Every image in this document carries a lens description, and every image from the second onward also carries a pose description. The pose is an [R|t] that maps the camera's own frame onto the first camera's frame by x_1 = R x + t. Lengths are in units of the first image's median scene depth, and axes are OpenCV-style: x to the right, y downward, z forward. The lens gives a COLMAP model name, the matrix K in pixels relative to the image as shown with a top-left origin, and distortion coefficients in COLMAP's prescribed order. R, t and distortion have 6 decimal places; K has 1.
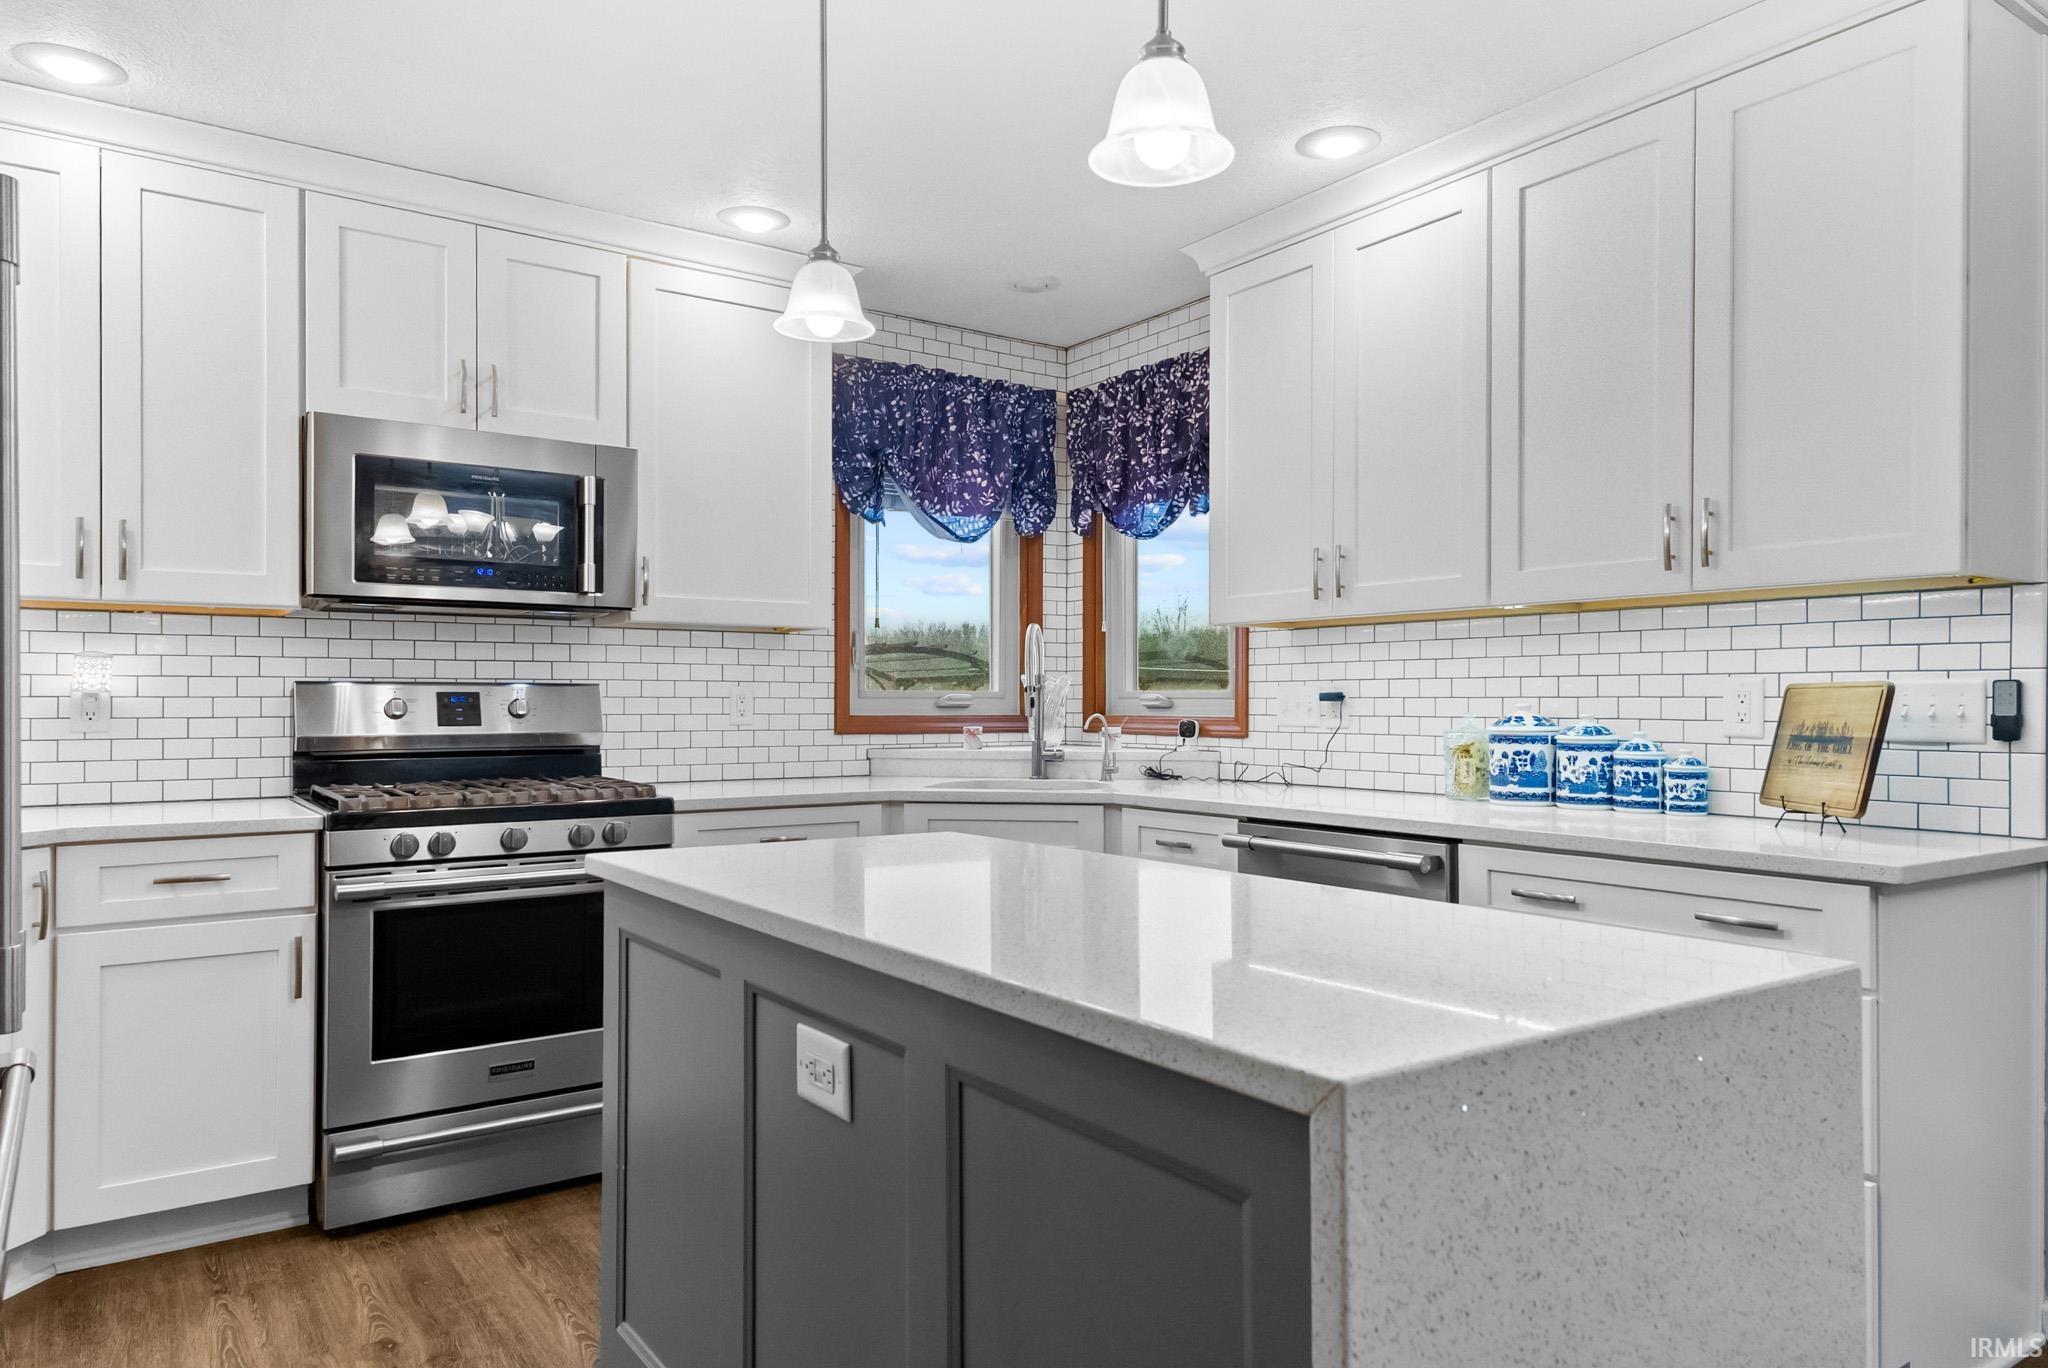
lens RADIAL K [[1327.7, 0, 1013.8], [0, 1327.7, 696.0], [0, 0, 1]] dist [0.025097, -0.004856]
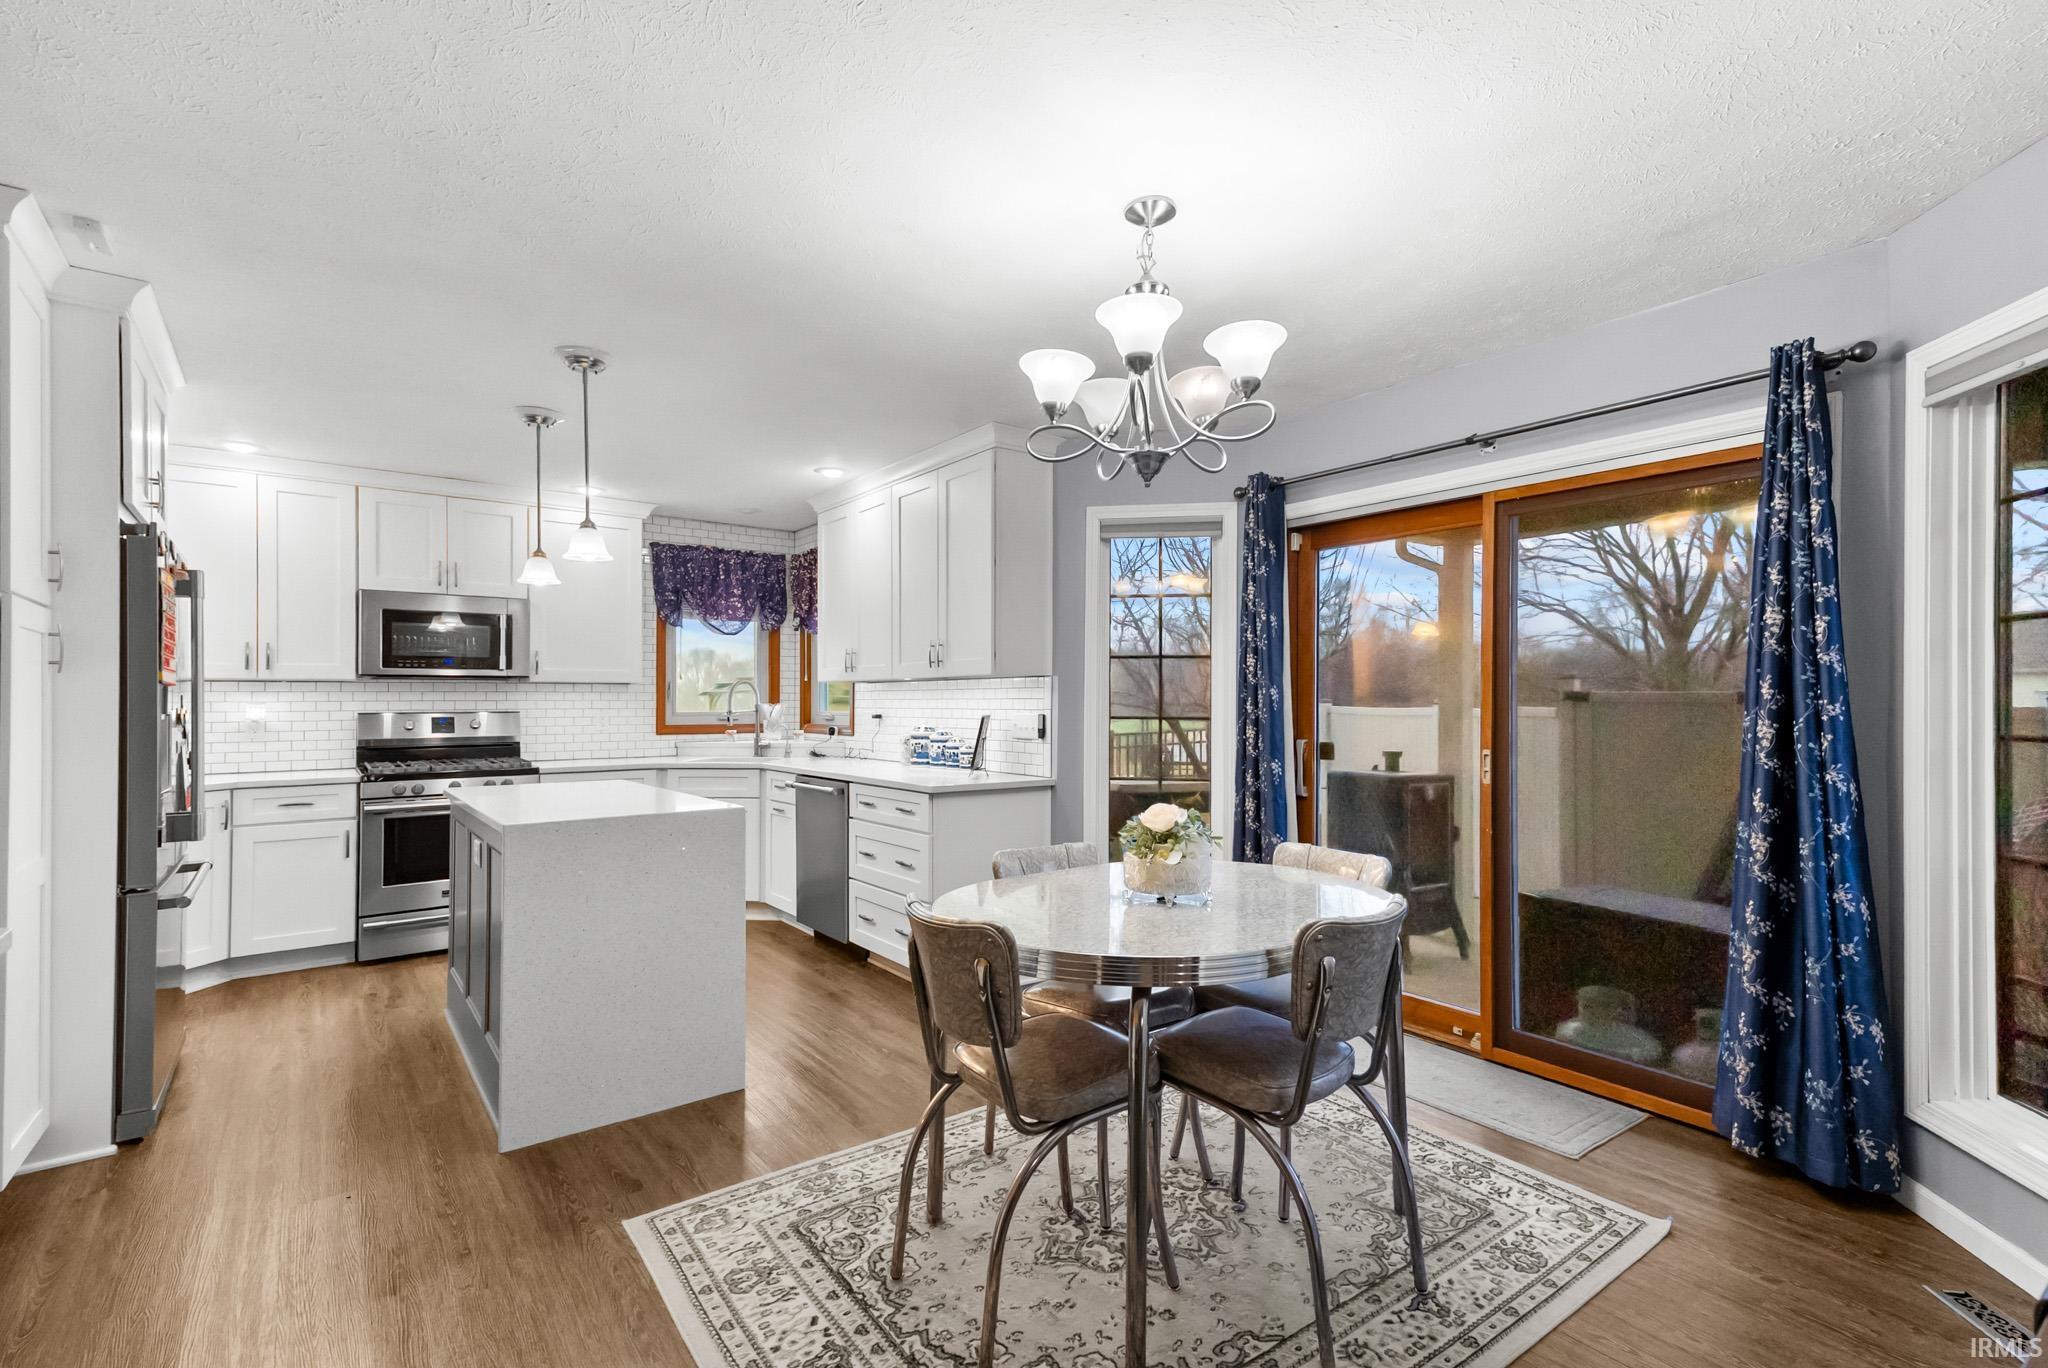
lens RADIAL K [[965.2, 0, 1024.1], [0, 965.2, 690.1], [0, 0, 1]] dist [0.030260, 0.000253]
pose [[0.999659, -0.004533, 0.025720, 0.428093], [0.004658, 0.999978, -0.004793, -0.031628], [-0.025697, 0.004912, 0.999658, -0.515570]]
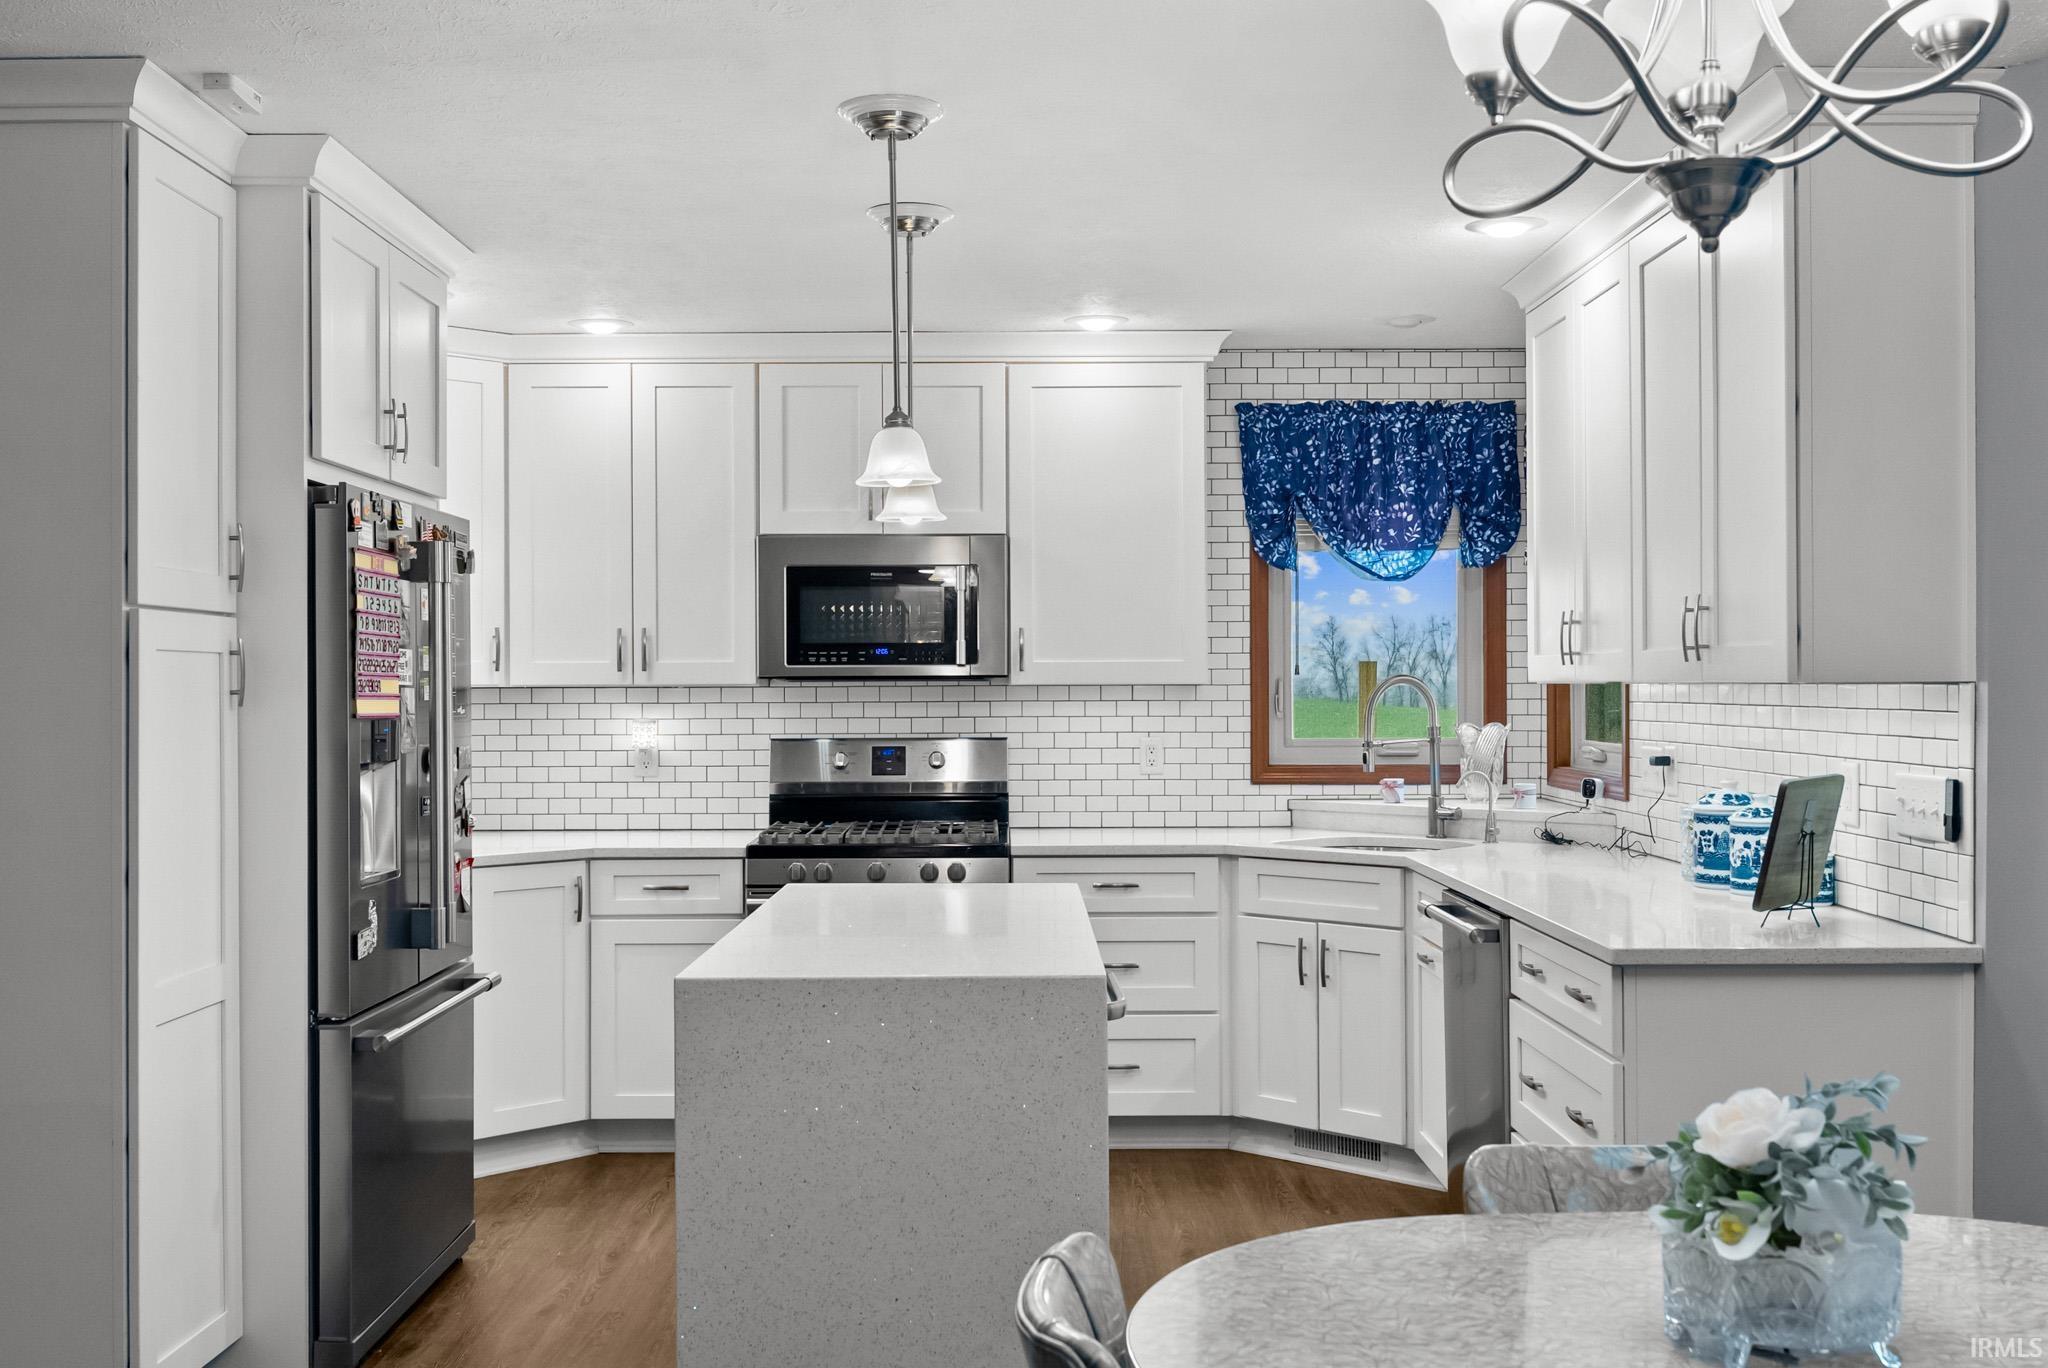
lens RADIAL K [[2029.0, 0, 956.7], [0, 2029.0, 649.7], [0, 0, 1]] dist [-0.007255, 0.000000]
pose [[0.808884, -0.015925, -0.587752, 0.663700], [0.010720, 0.999866, -0.012338, -0.063093], [0.587870, 0.003680, 0.808947, -0.406705]]
